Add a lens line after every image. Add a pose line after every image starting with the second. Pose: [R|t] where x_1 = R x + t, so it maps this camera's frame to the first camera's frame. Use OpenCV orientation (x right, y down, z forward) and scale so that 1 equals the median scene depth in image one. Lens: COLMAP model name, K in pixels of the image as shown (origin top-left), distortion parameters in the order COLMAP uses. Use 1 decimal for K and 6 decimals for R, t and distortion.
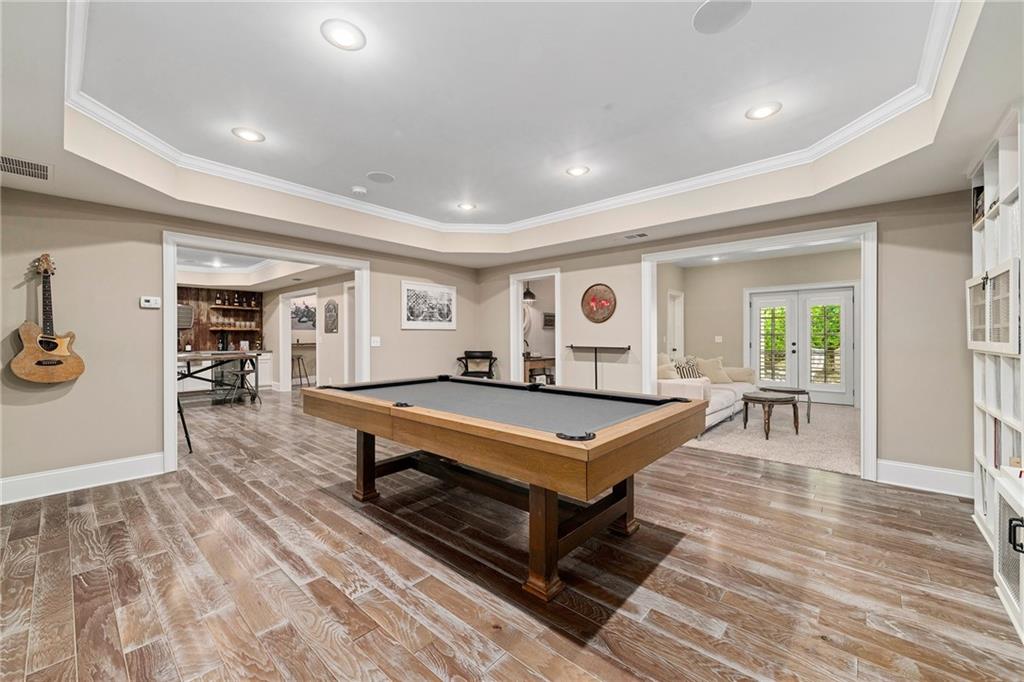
lens RADIAL K [[408.4, 0, 509.6], [0, 408.4, 339.7], [0, 0, 1]] dist [0.003216, 0.000203]
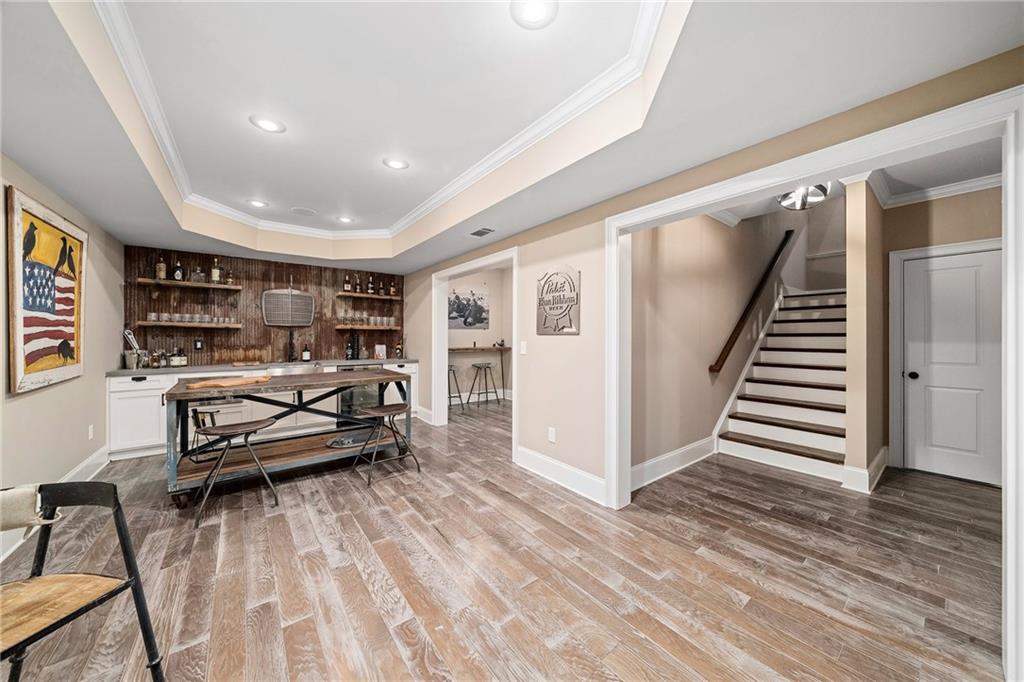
lens RADIAL K [[351.7, 0, 505.2], [0, 351.7, 339.2], [0, 0, 1]] dist [0.000622, 0.000044]
pose [[0.980880, 0.007318, -0.194476, -0.339347], [-0.007128, 0.999973, 0.001674, -0.009514], [0.194483, -0.000256, 0.980906, 0.476643]]
